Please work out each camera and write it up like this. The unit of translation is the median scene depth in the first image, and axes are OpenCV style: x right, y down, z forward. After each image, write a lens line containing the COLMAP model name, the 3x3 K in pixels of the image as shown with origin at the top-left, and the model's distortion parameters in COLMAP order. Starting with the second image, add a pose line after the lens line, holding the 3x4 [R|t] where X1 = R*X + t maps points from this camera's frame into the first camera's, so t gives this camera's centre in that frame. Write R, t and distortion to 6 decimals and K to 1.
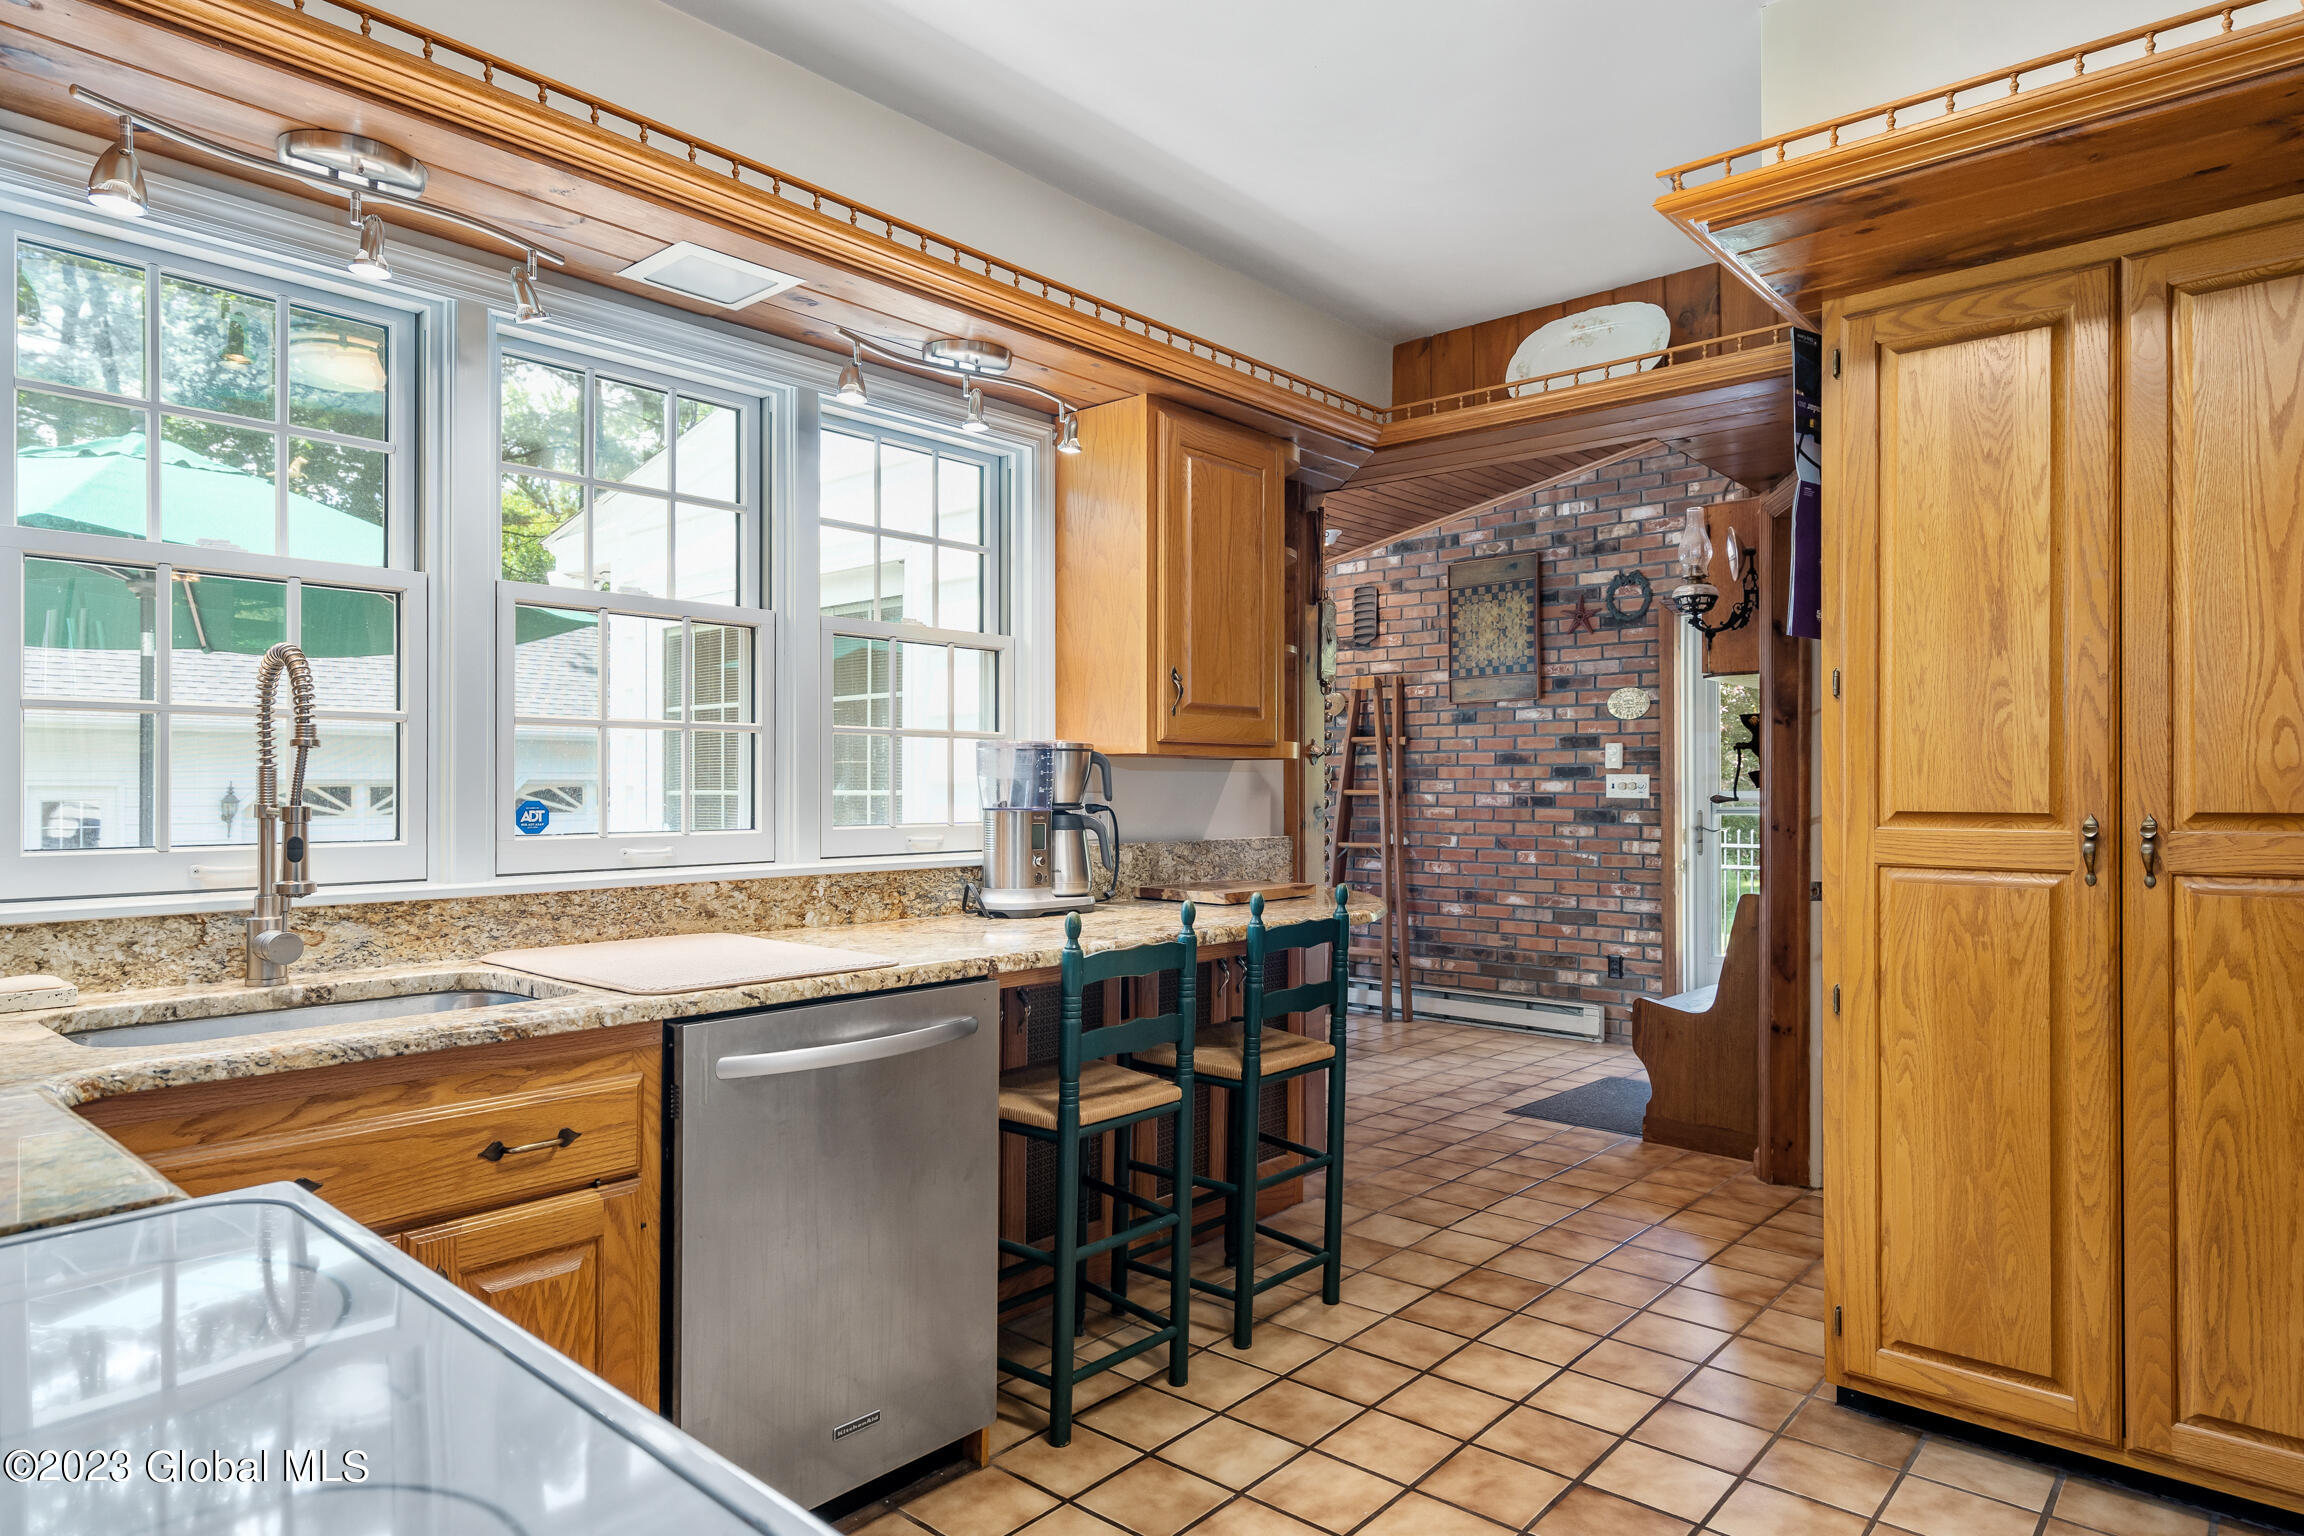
lens RADIAL K [[1356.9, 0, 1162.2], [0, 1356.9, 789.6], [0, 0, 1]] dist [-0.004297, -0.001282]
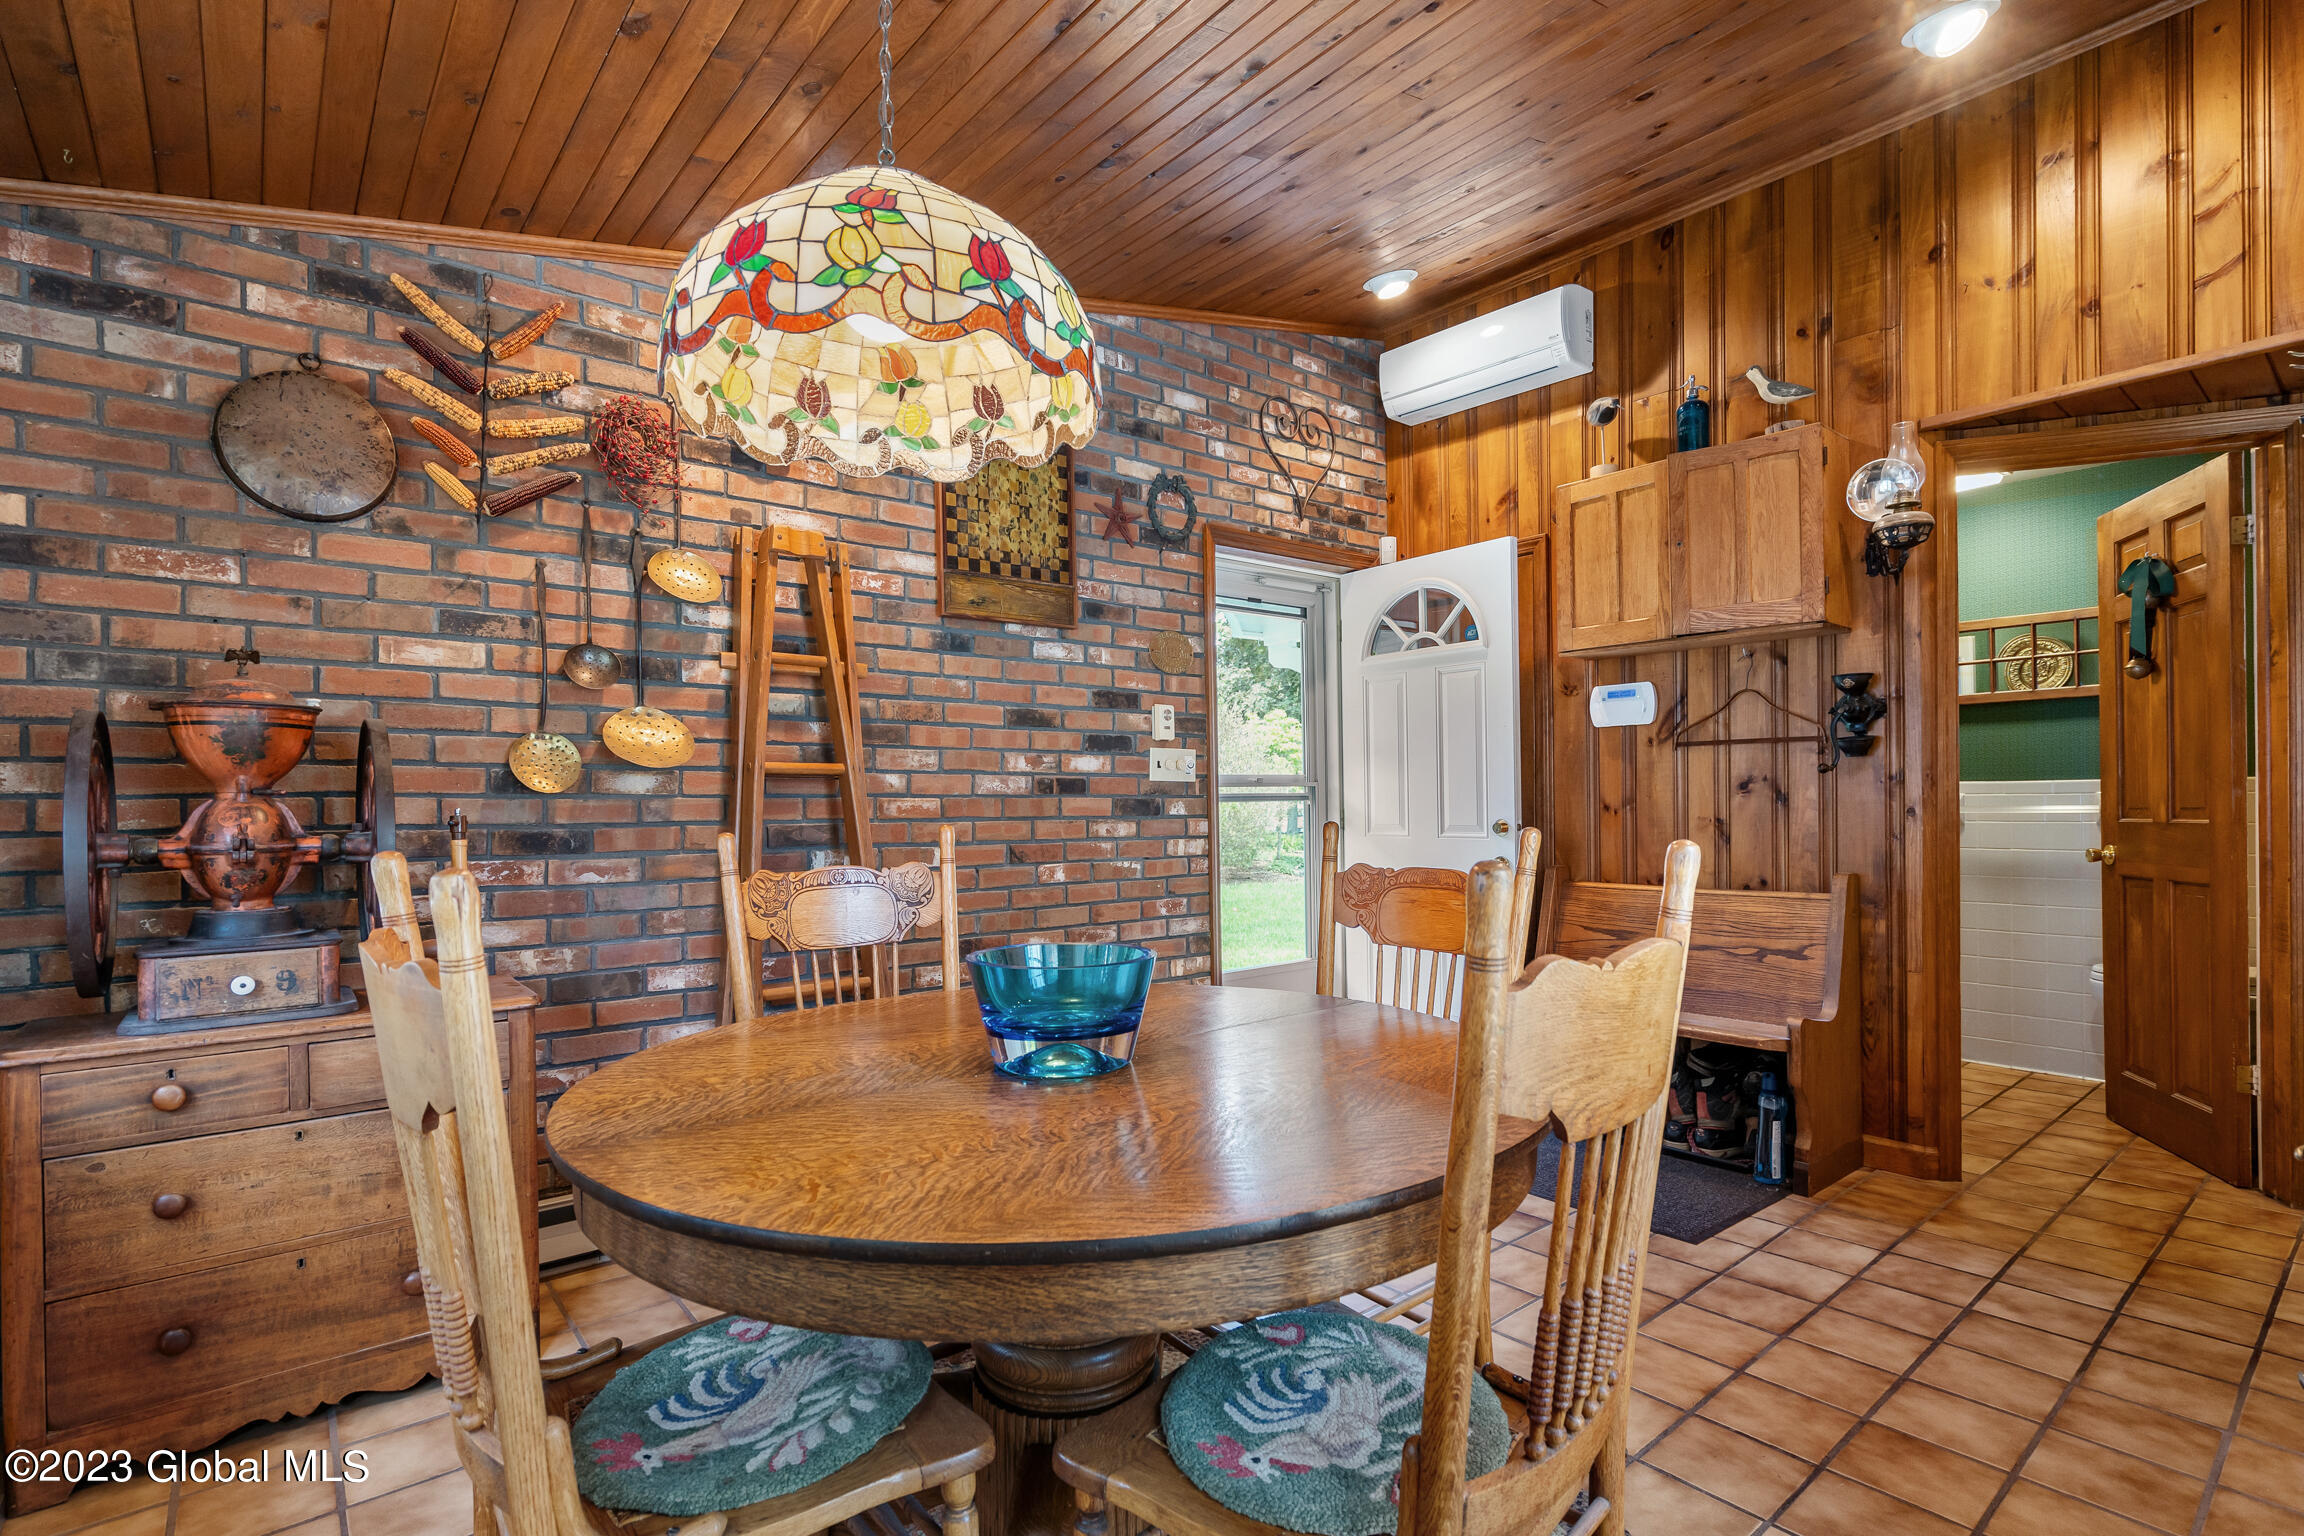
lens RADIAL K [[1077.2, 0, 1180.9], [0, 1077.2, 795.0], [0, 0, 1]] dist [-0.005668, 0.001826]
pose [[0.167938, 0.005403, 0.985783, -0.224893], [0.013490, 0.999879, -0.007779, 0.017973], [-0.985705, 0.014605, 0.167844, 0.872395]]
